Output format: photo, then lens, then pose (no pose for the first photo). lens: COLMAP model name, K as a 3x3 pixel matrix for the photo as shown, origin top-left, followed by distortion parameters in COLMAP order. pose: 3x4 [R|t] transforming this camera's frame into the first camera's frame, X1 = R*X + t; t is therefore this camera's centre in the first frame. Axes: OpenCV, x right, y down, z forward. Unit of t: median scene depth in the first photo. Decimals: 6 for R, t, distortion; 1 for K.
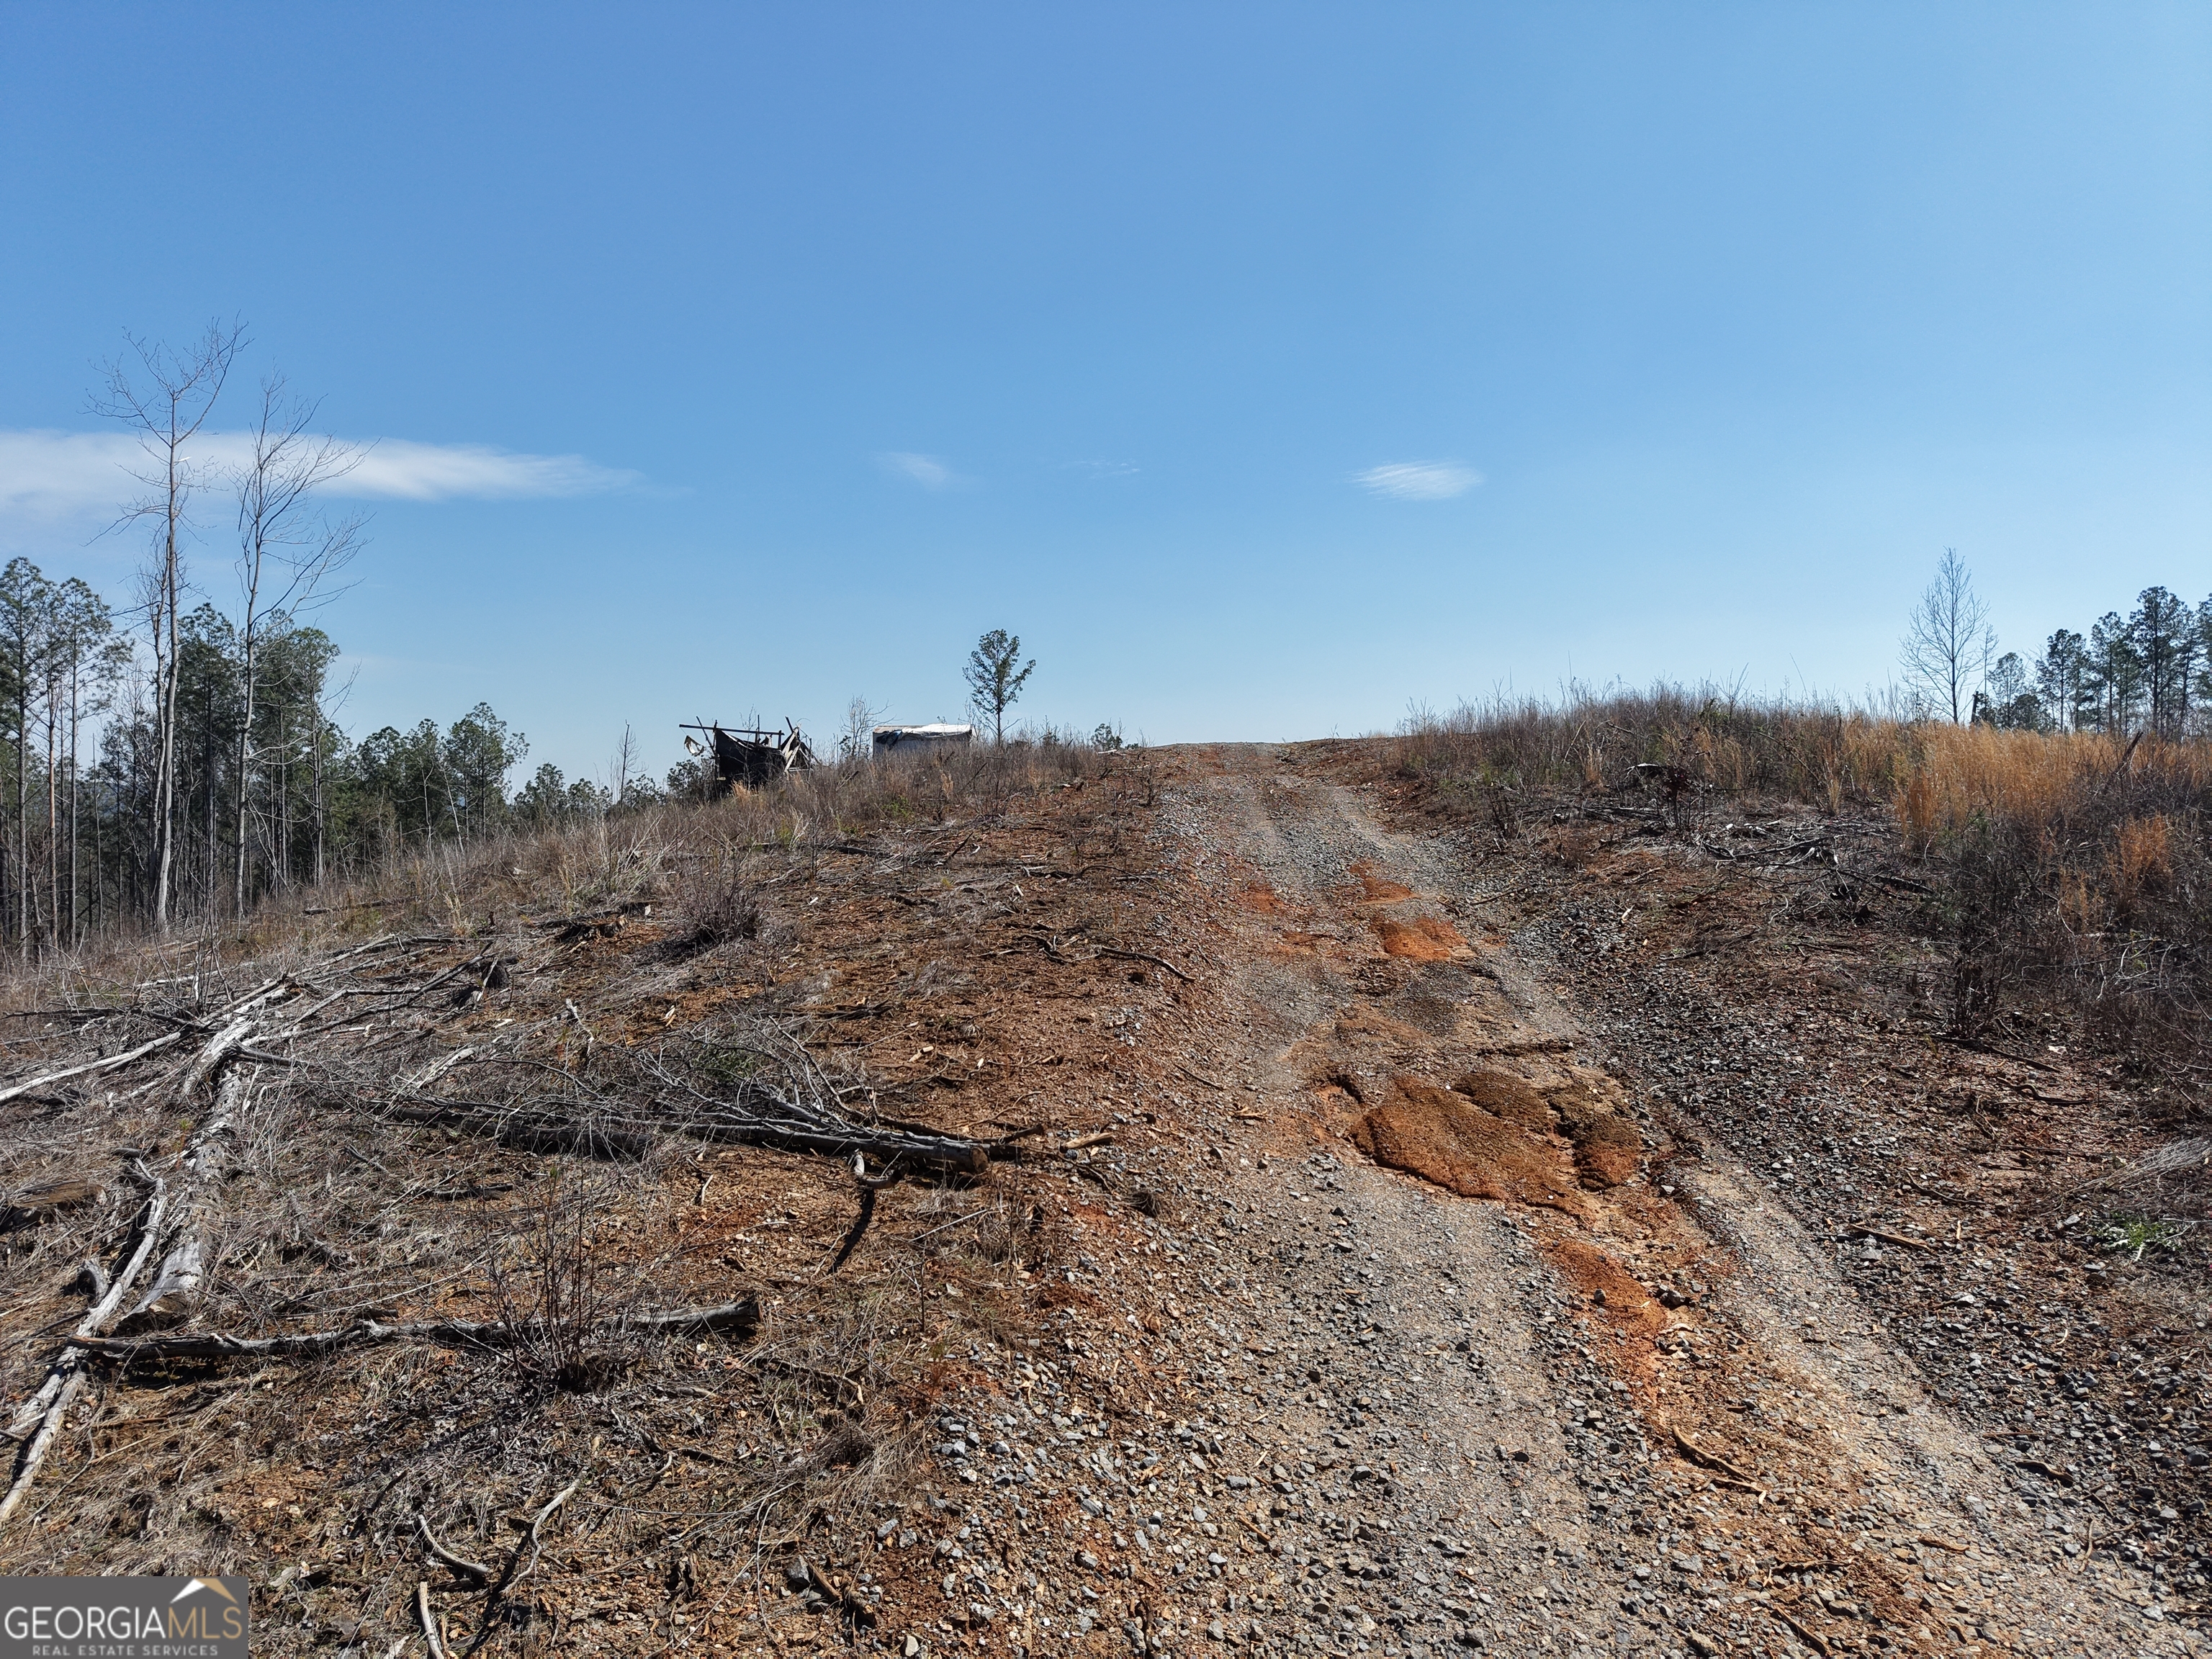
lens RADIAL K [[1469.7, 0, 1113.6], [0, 1469.7, 836.0], [0, 0, 1]] dist [0.101215, -0.130798]
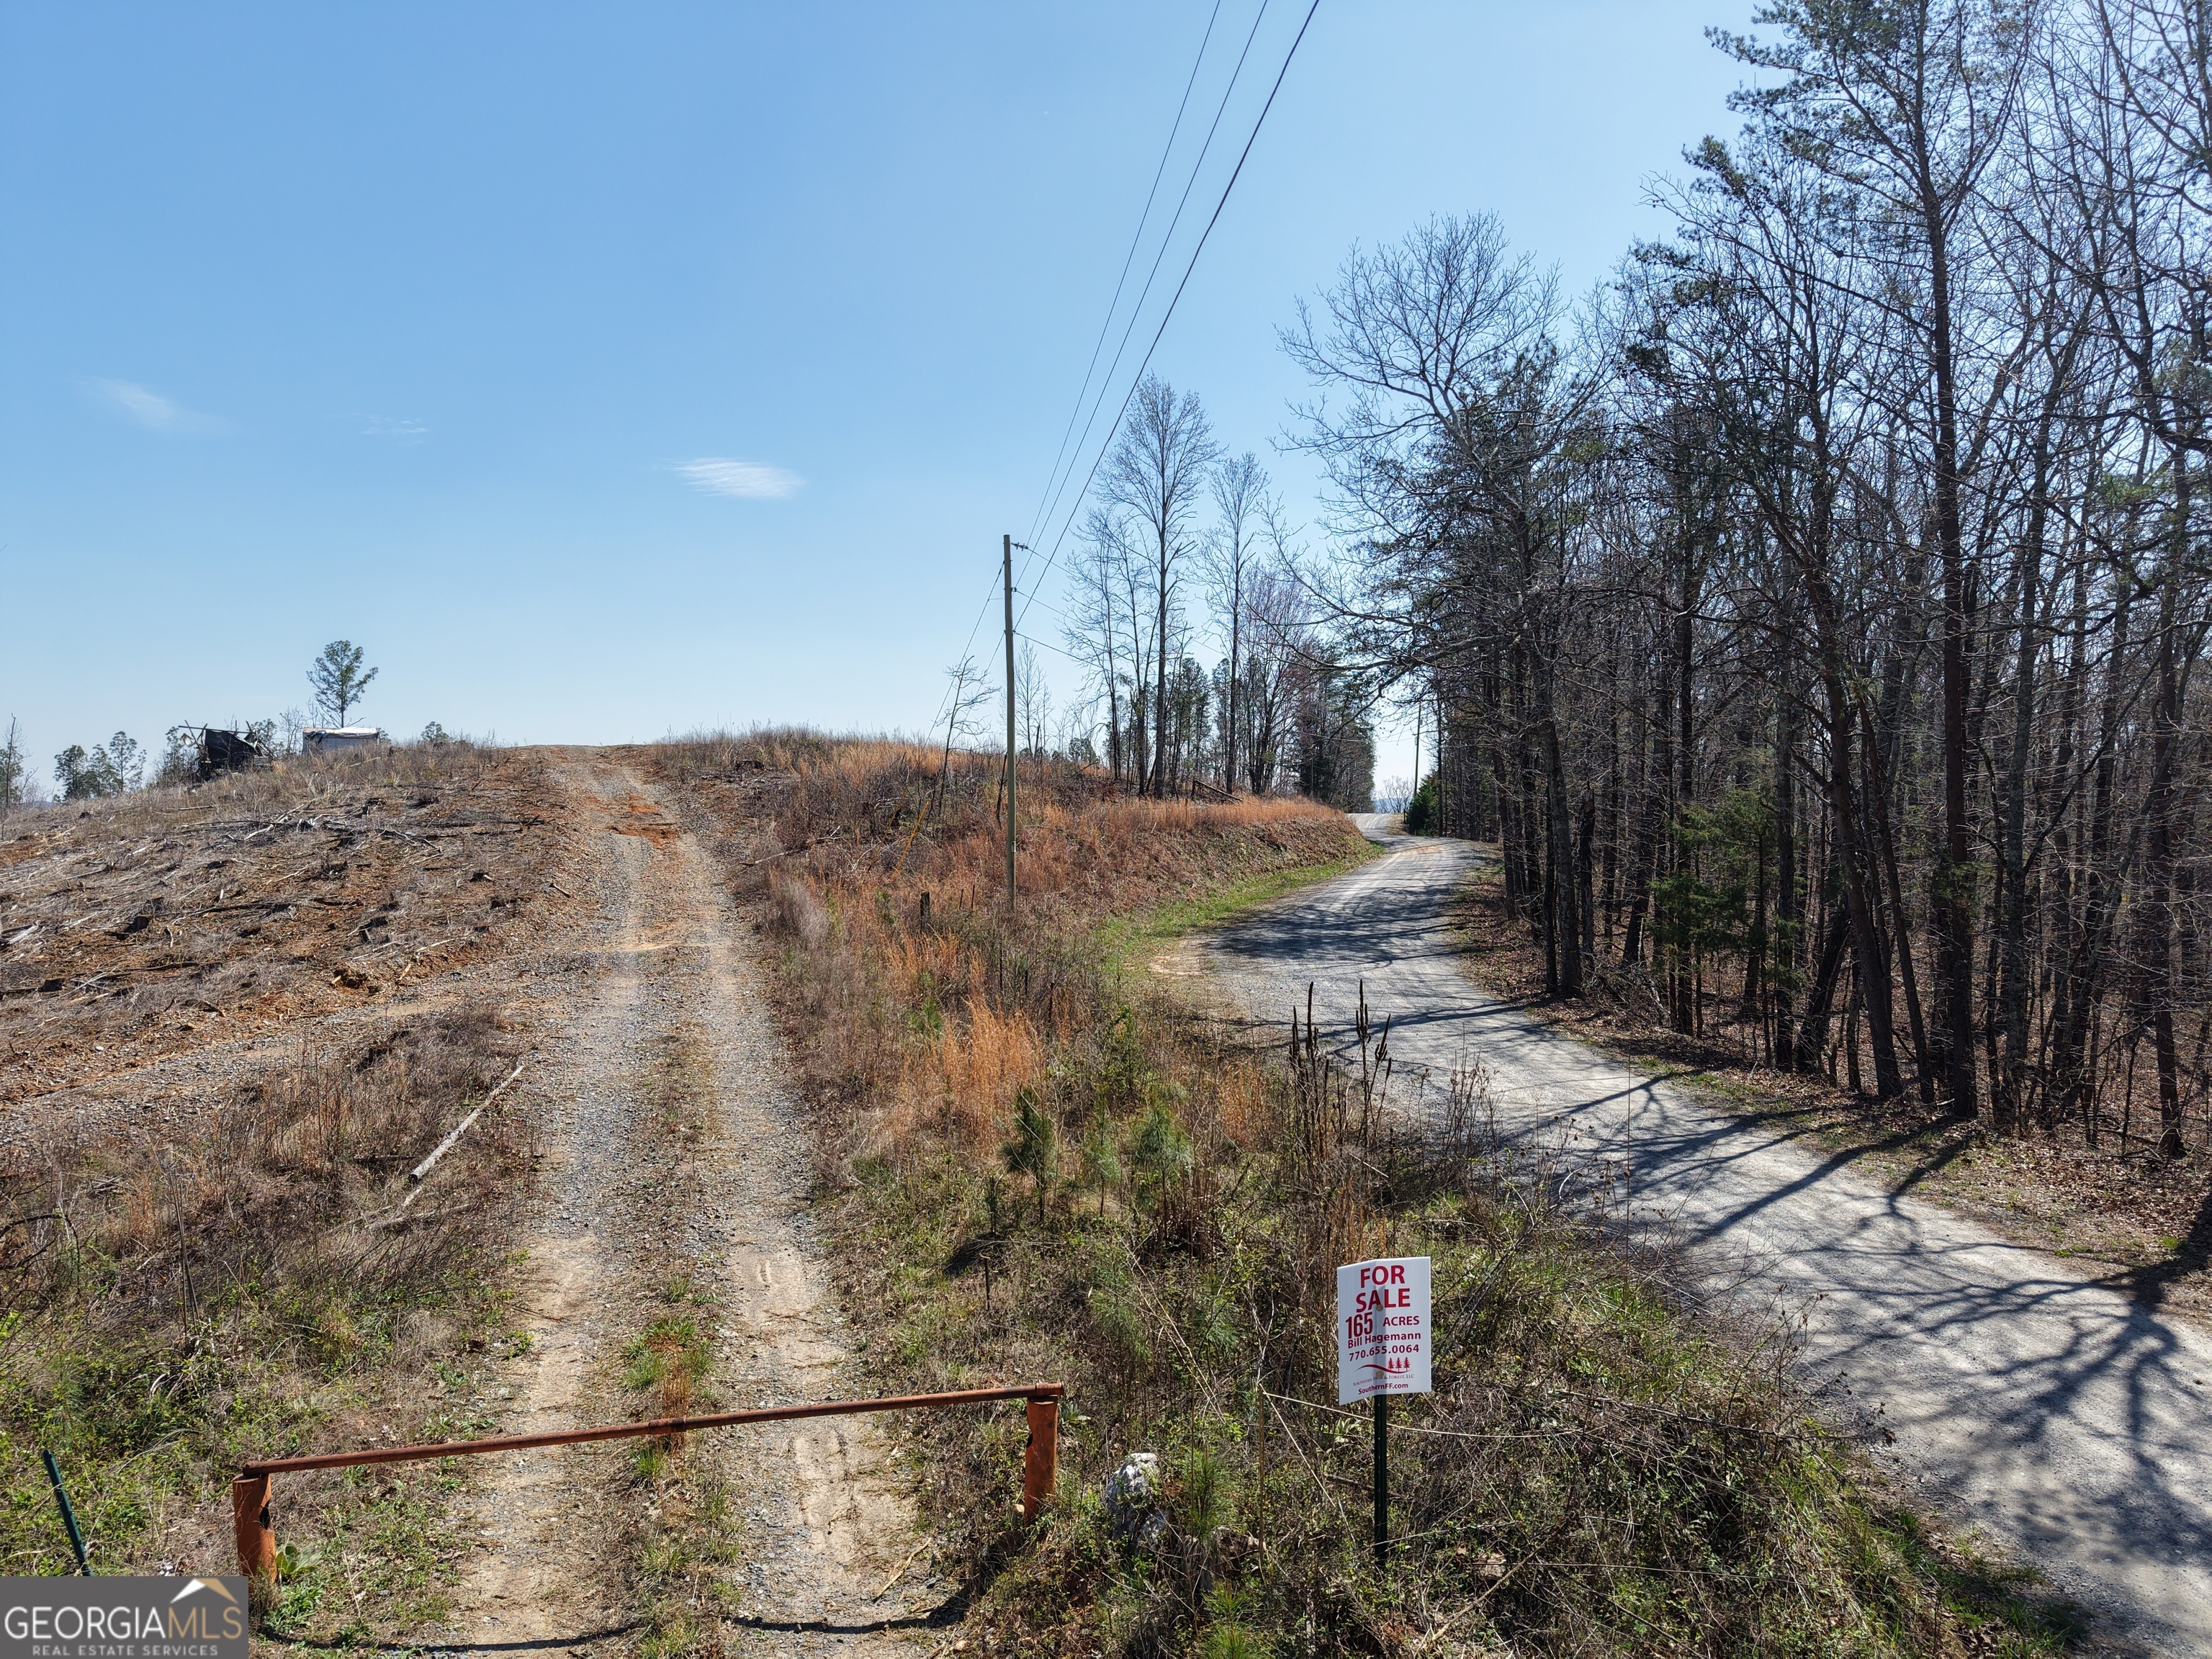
lens RADIAL K [[1468.3, 0, 1139.3], [0, 1468.3, 826.8], [0, 0, 1]] dist [0.001723, -0.026933]
pose [[0.893672, -0.002361, 0.448714, -0.056027], [0.005528, 0.999968, -0.005748, 0.027061], [-0.448686, 0.007618, 0.893657, -0.493574]]
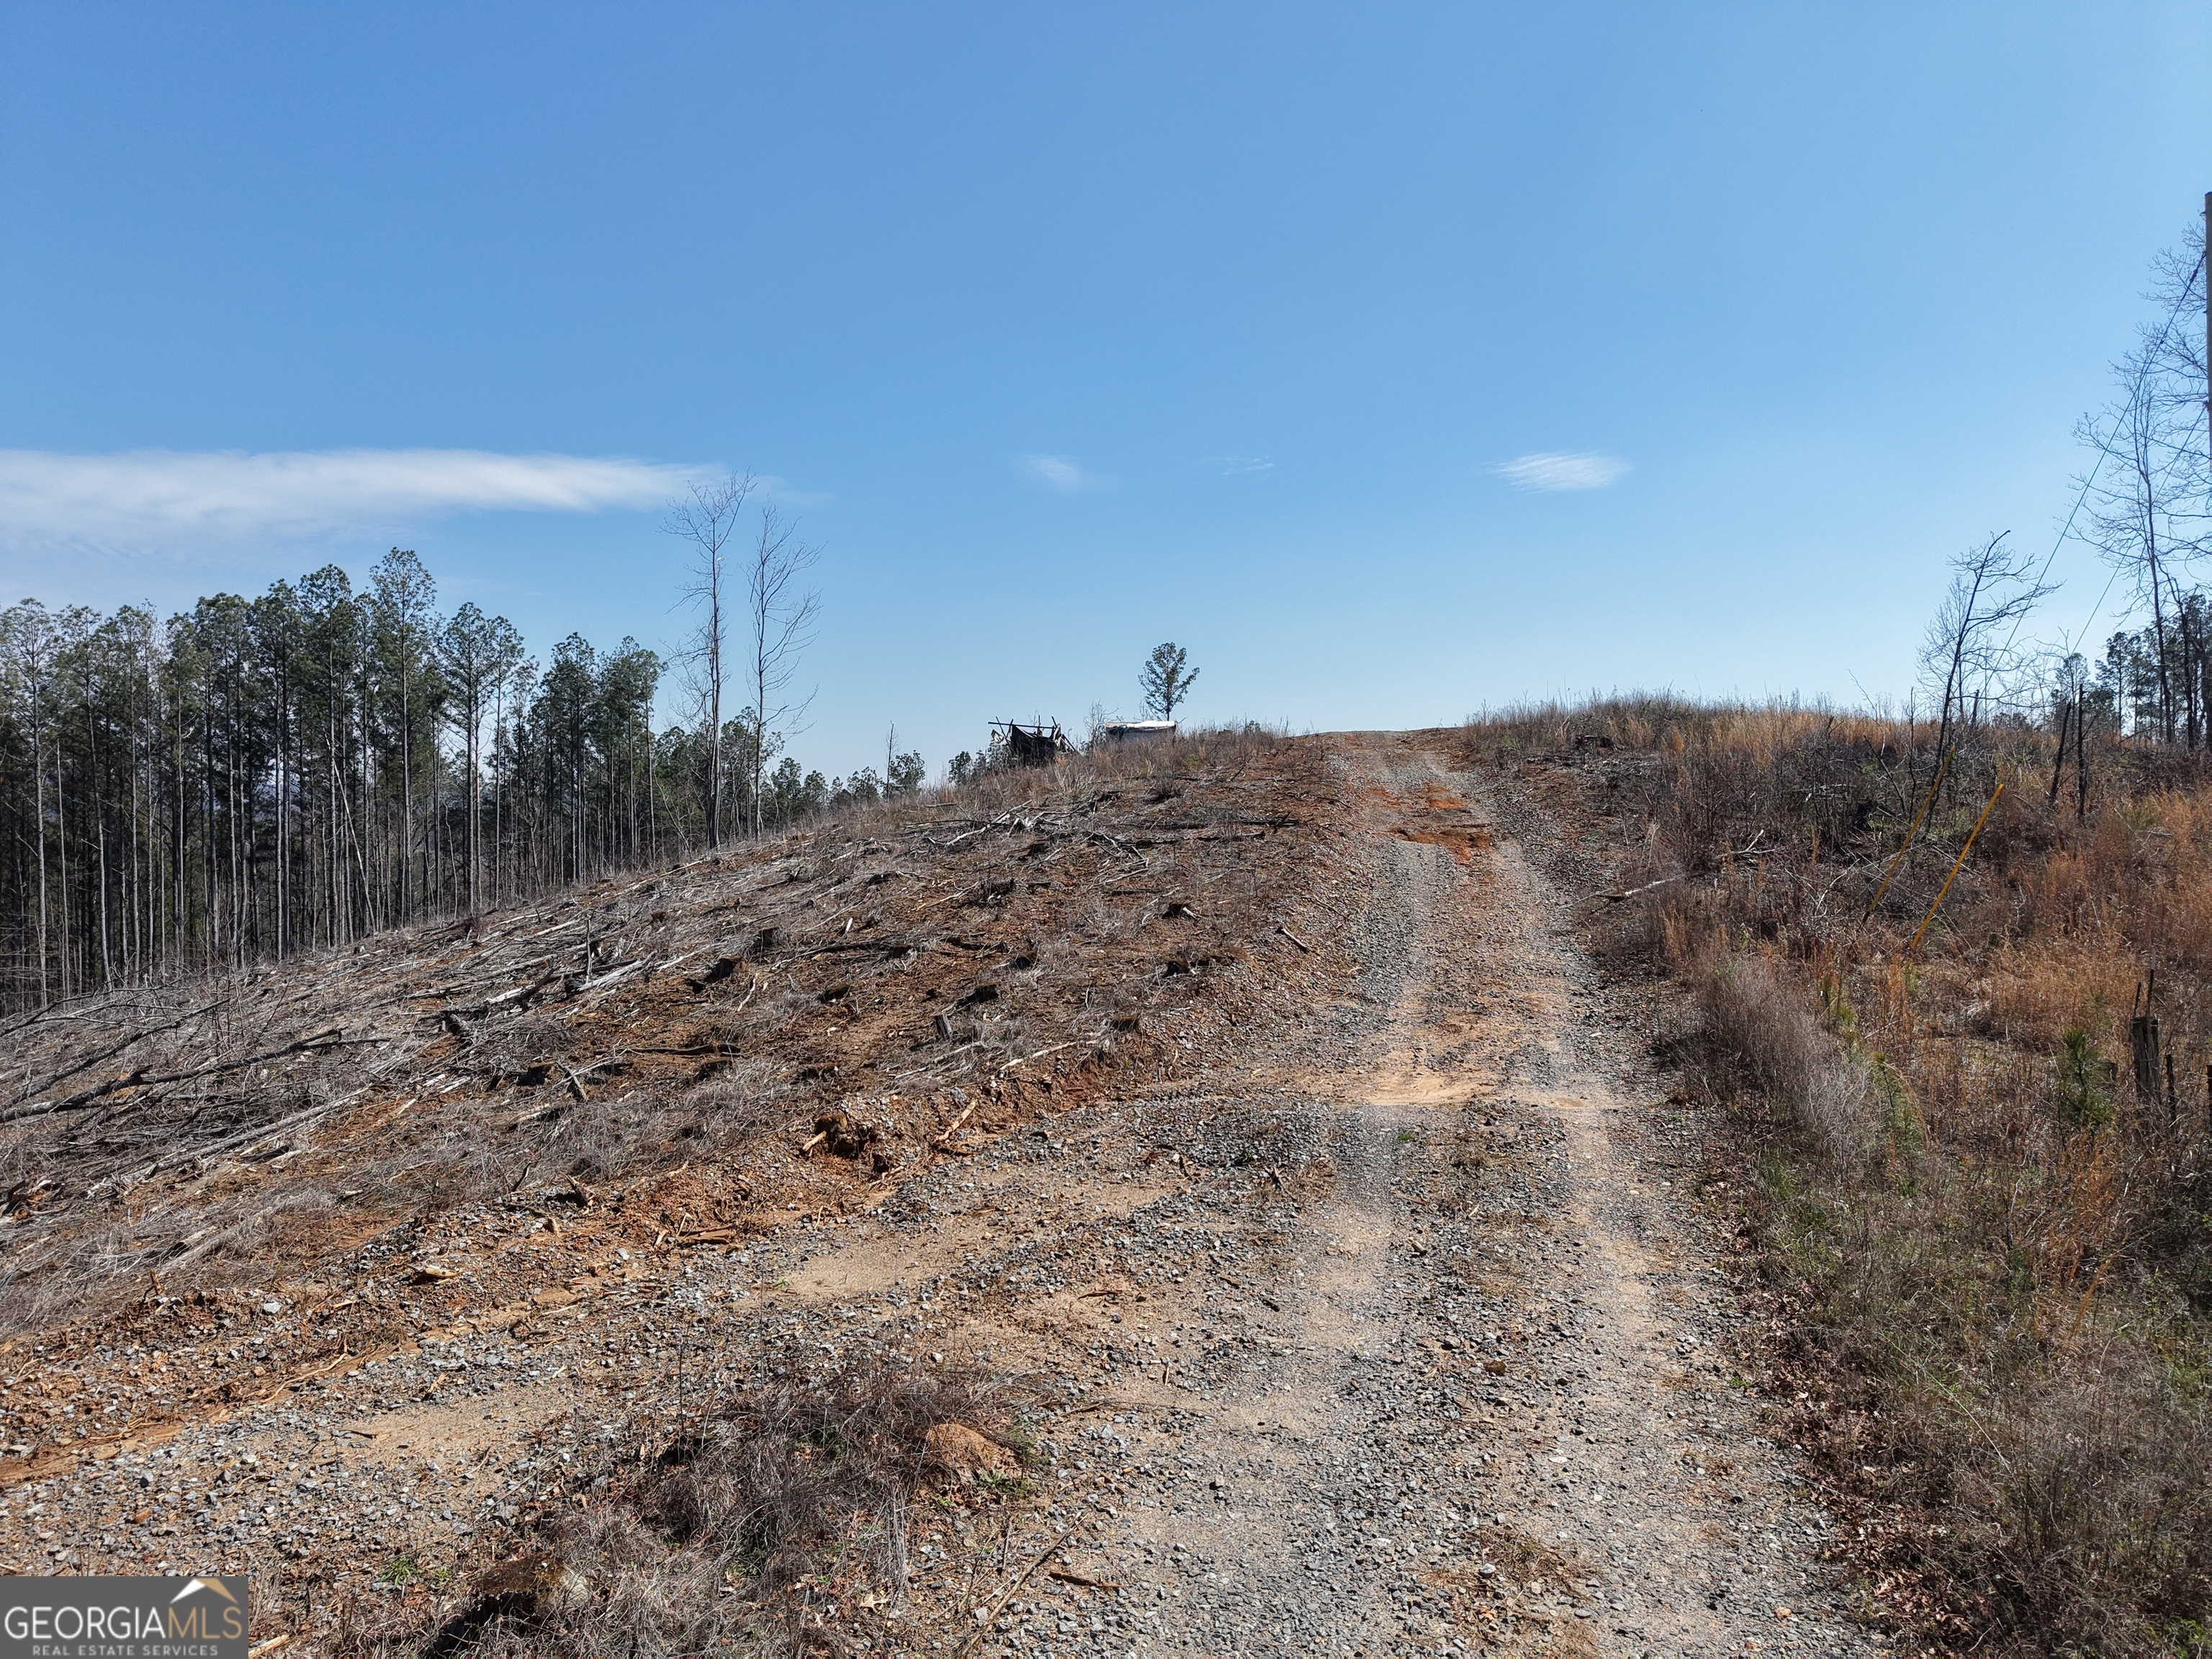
lens RADIAL K [[1469.7, 0, 1113.6], [0, 1469.7, 836.0], [0, 0, 1]] dist [0.101215, -0.130798]
pose [[0.995826, 0.001539, -0.091258, -0.021854], [-0.001546, 0.999999, -0.000002, 0.024387], [0.091258, 0.000143, 0.995827, -0.285010]]
